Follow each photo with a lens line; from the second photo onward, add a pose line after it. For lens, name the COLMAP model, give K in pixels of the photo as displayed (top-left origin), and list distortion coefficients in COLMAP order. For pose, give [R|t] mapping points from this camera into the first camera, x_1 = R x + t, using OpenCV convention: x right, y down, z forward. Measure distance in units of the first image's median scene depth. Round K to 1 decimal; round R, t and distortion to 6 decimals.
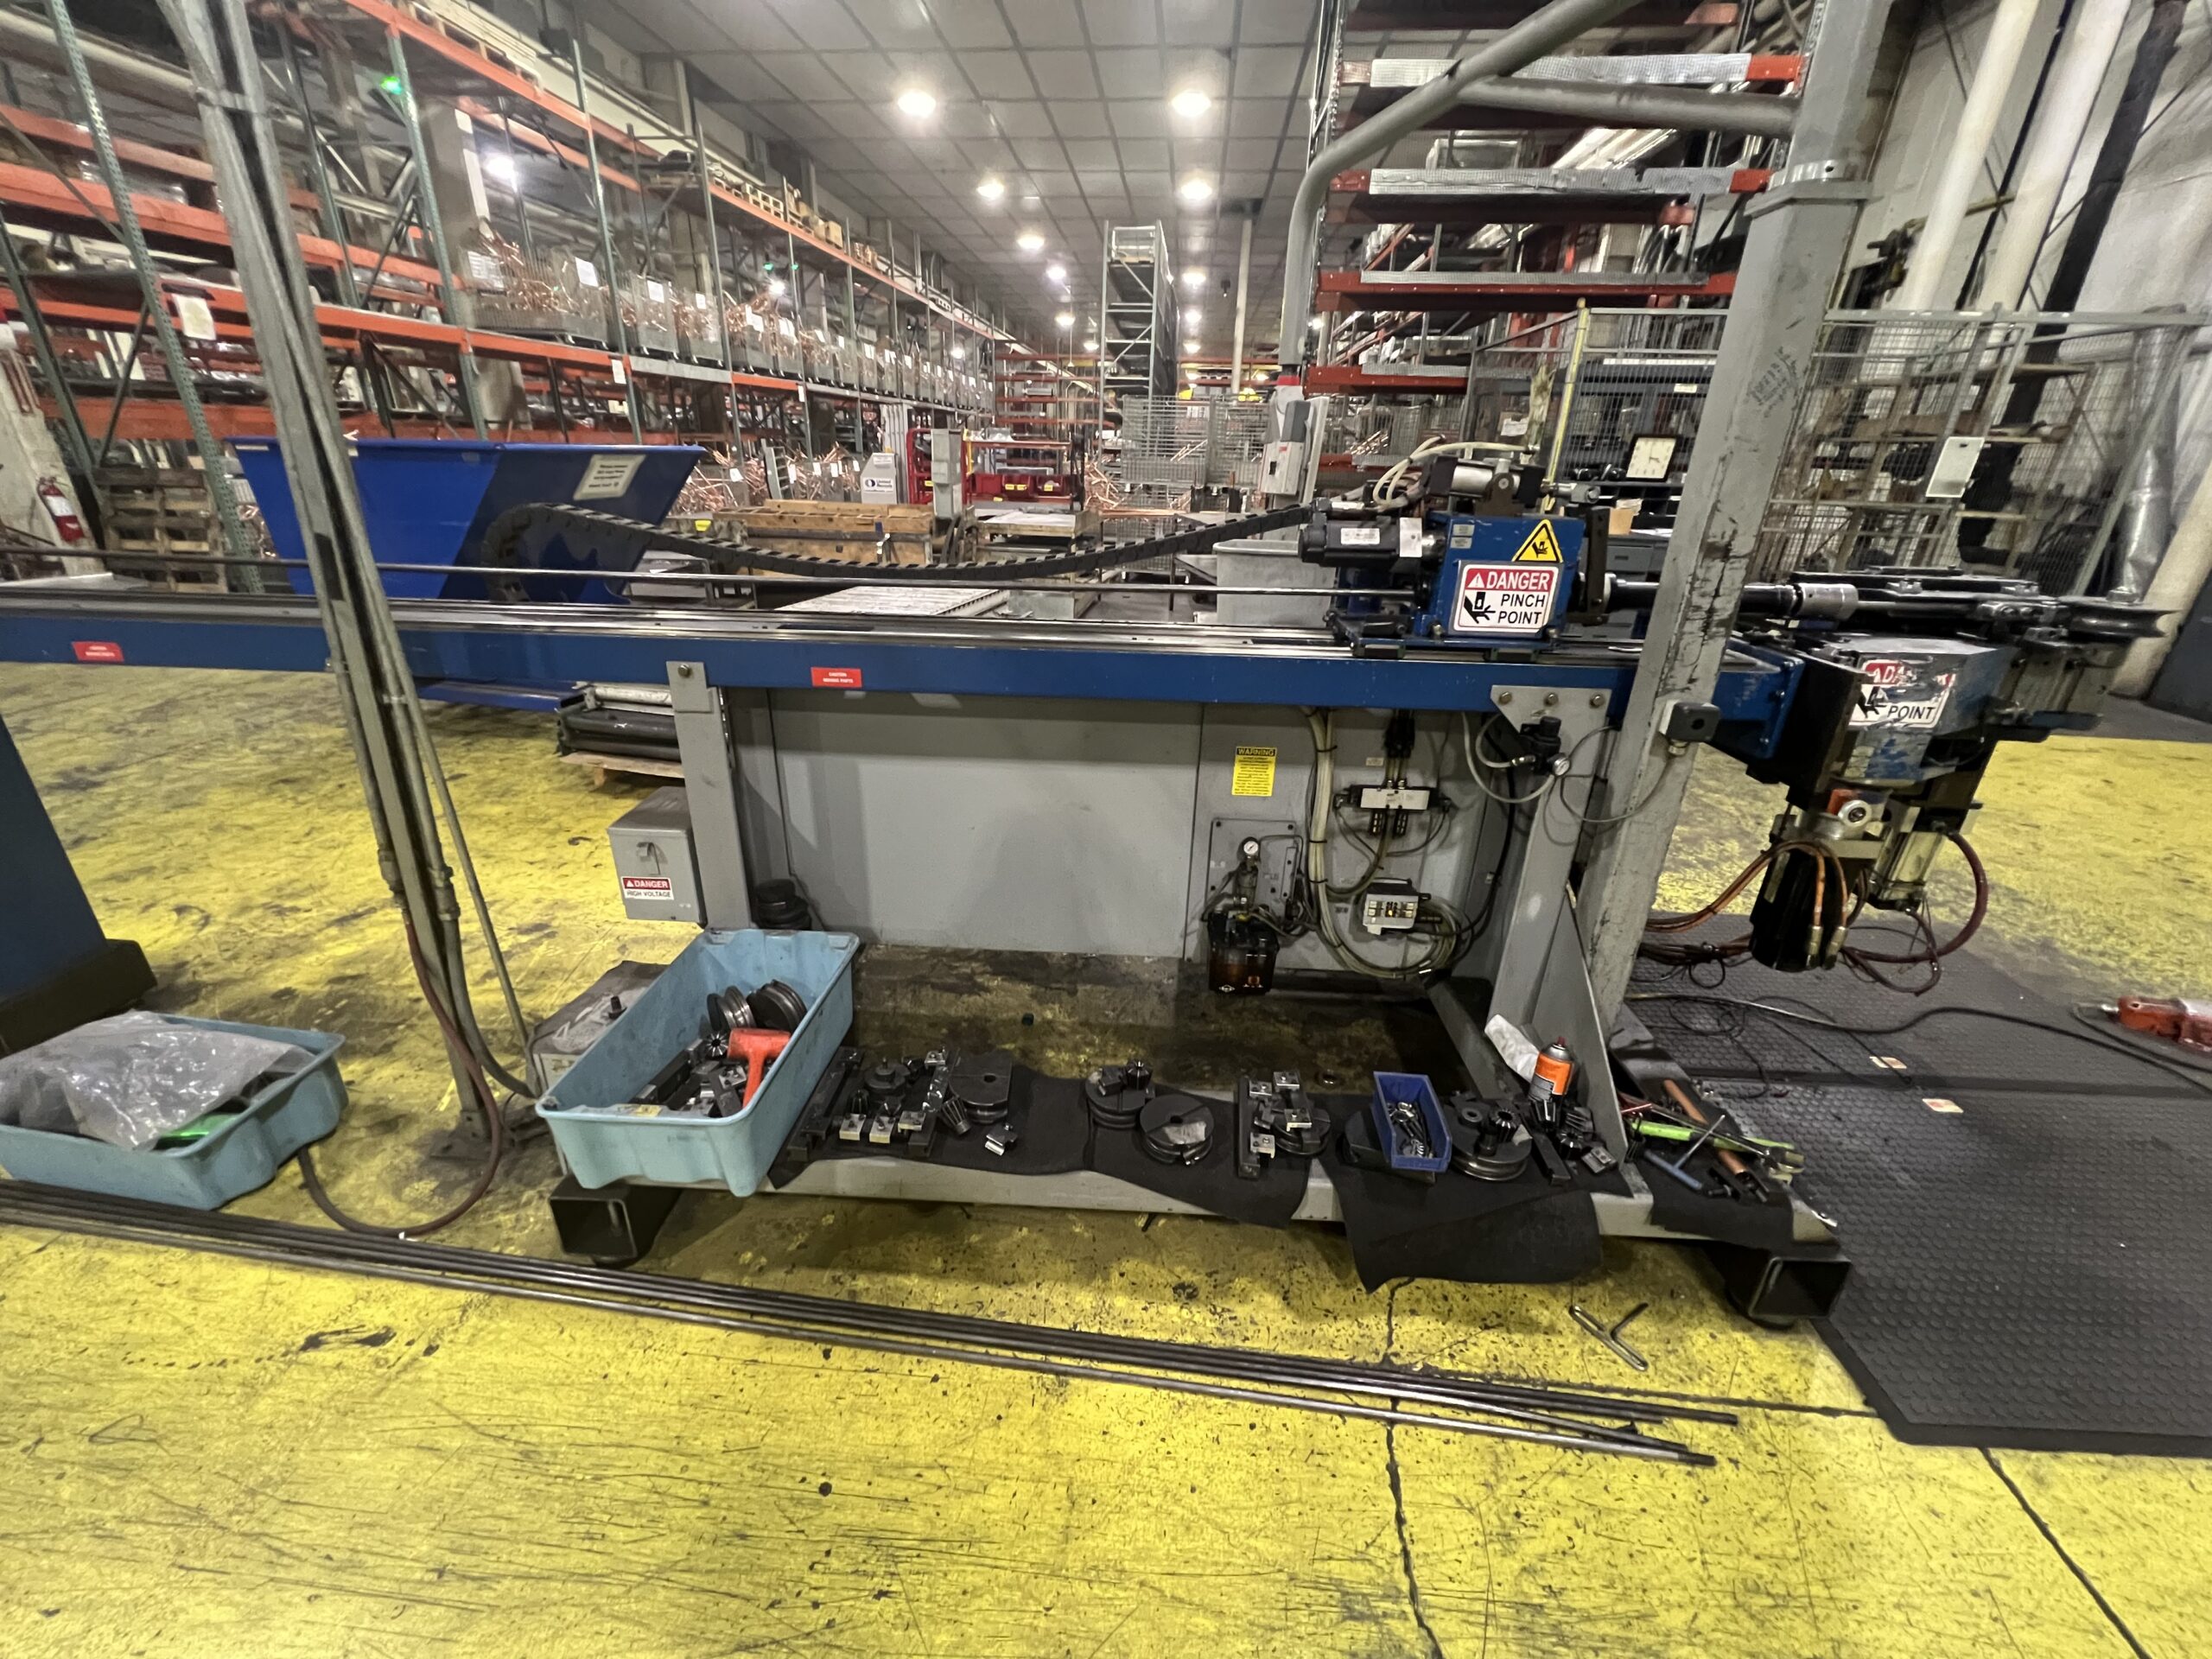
lens RADIAL K [[890.0, 0, 1098.9], [0, 890.0, 820.4], [0, 0, 1]] dist [-0.006403, 0.001954]
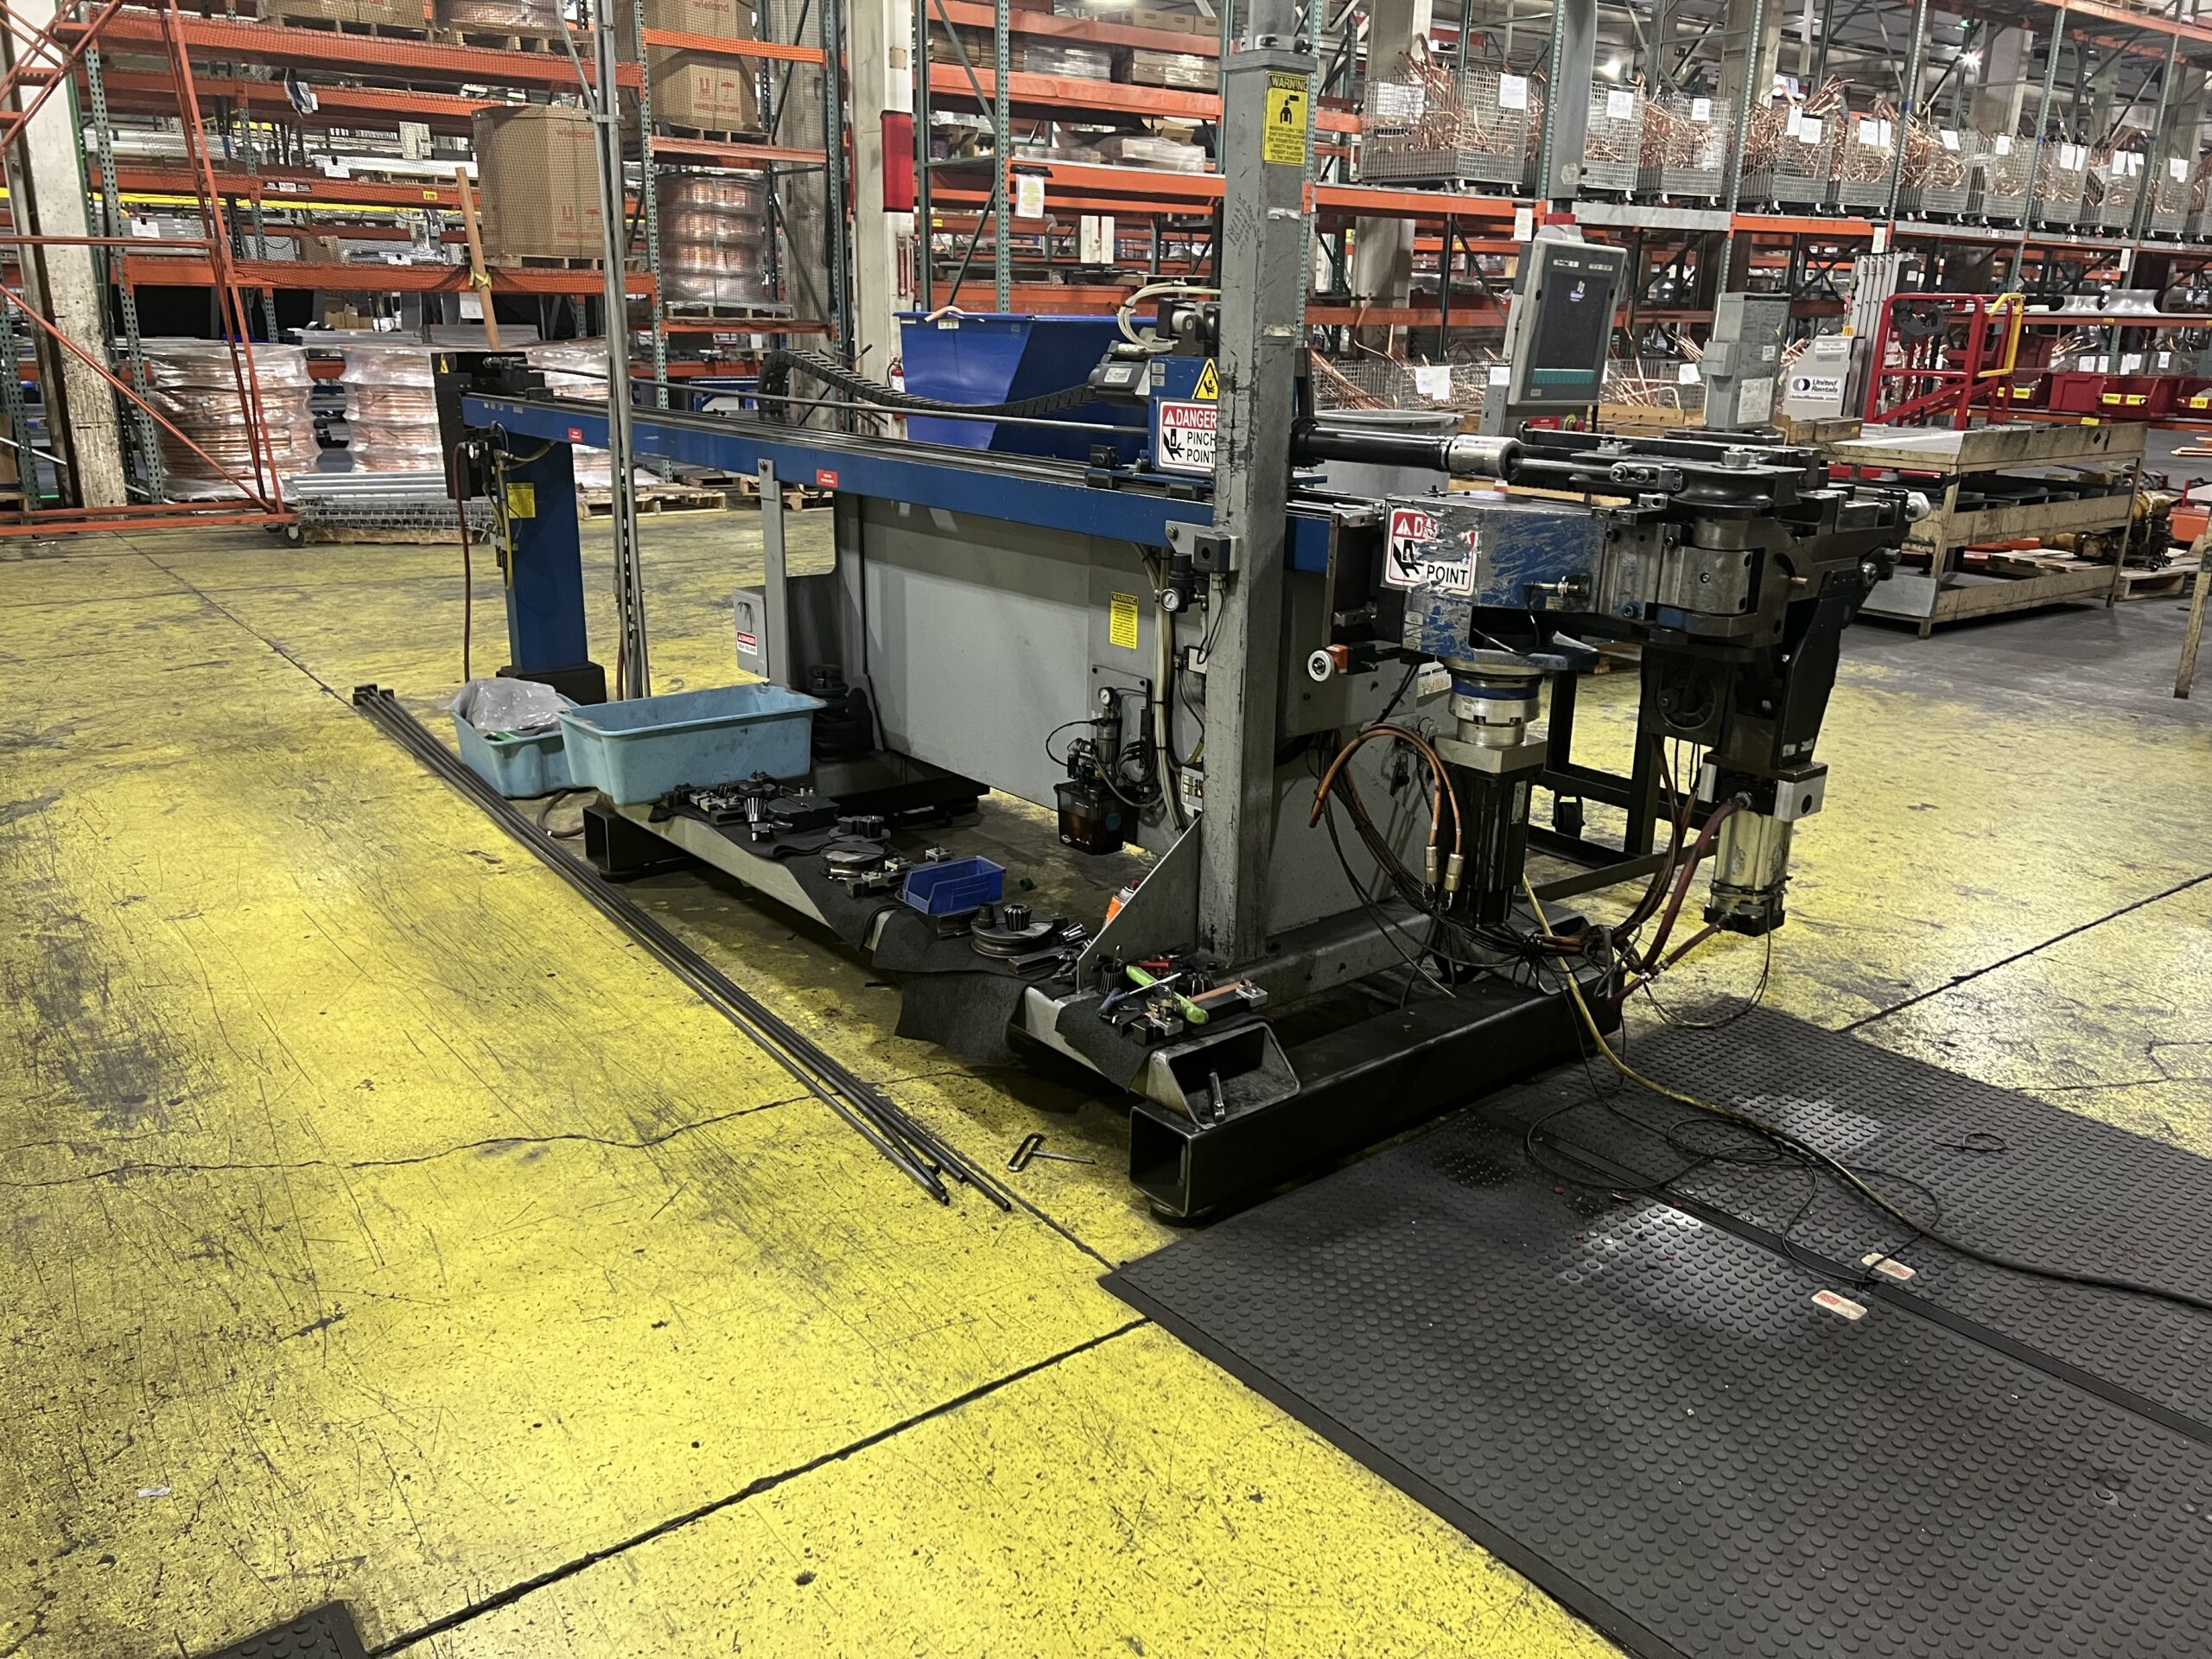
lens RADIAL K [[1663.4, 0, 1101.3], [0, 1663.4, 815.6], [0, 0, 1]] dist [0.059882, -0.066213]
pose [[0.672329, 0.201679, -0.712250, 1.823678], [-0.286604, 0.958049, 0.000739, 0.191350], [0.682519, 0.203636, 0.701926, -0.314885]]
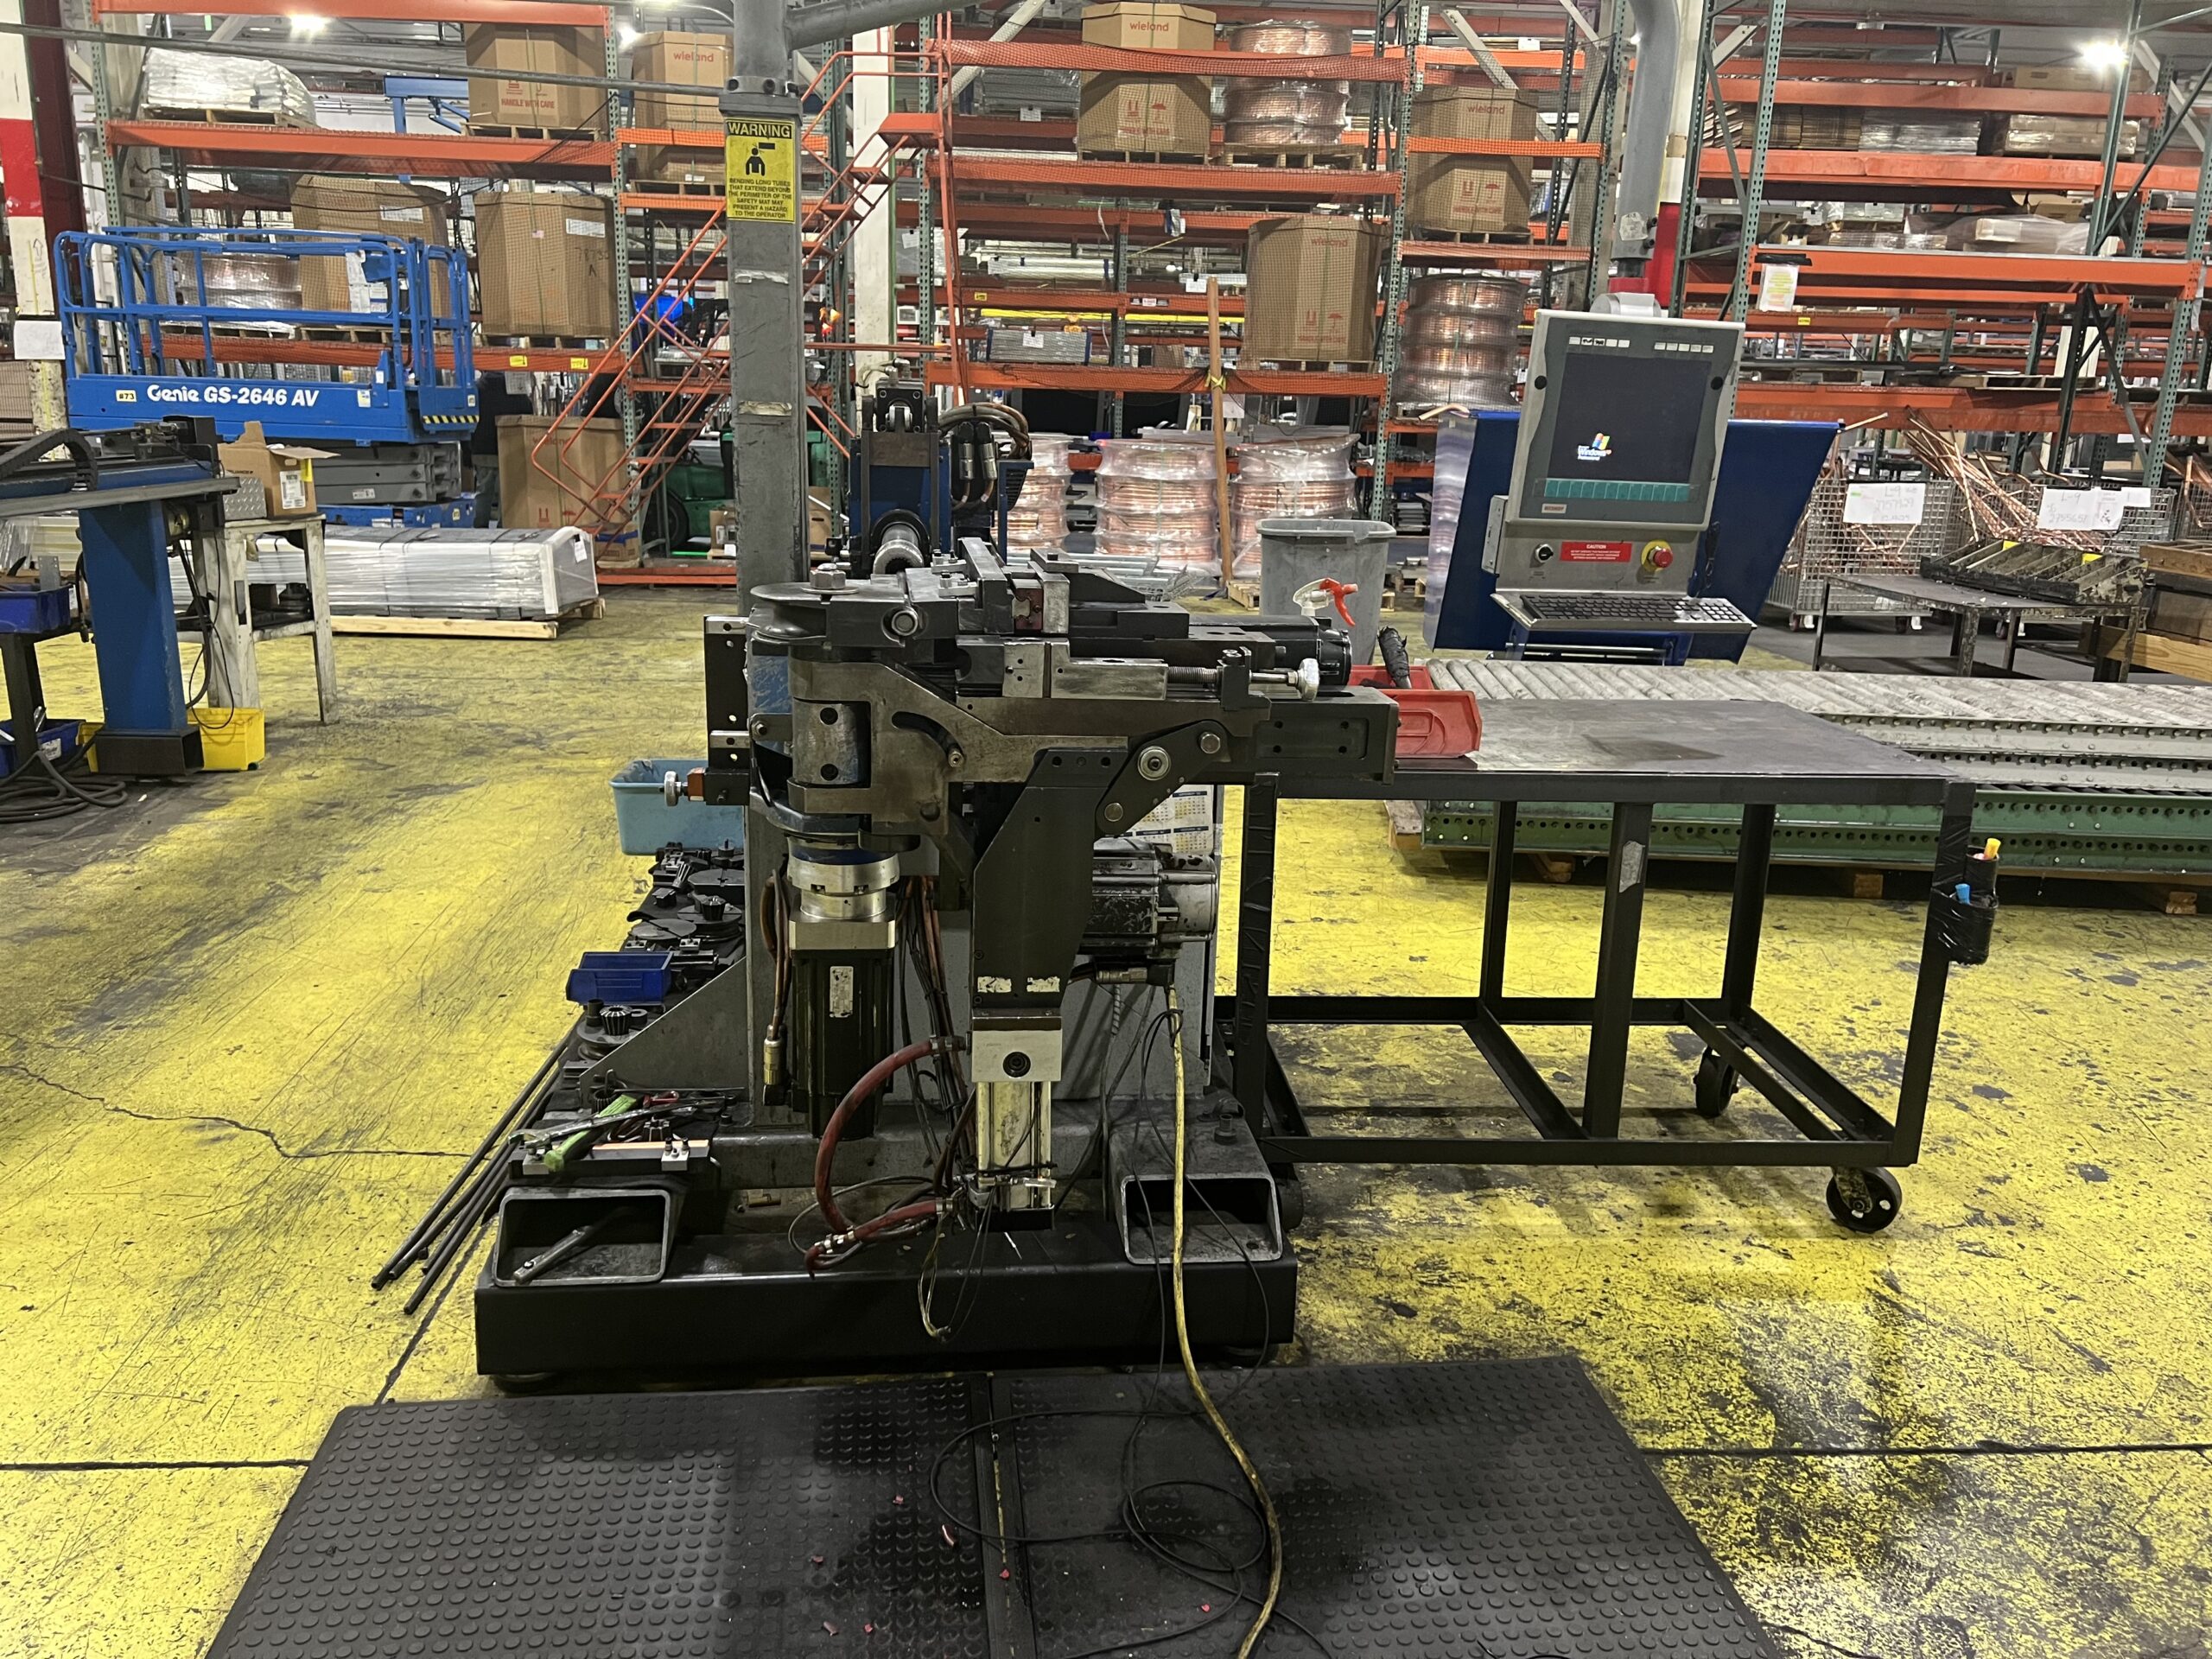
lens RADIAL K [[1667.5, 0, 1105.4], [0, 1667.5, 824.4], [0, 0, 1]] dist [0.061618, -0.069773]
pose [[0.155774, 0.227555, -0.961225, 2.193253], [-0.405308, 0.902140, 0.147884, -0.333002], [0.900811, 0.366556, 0.232759, 0.942684]]
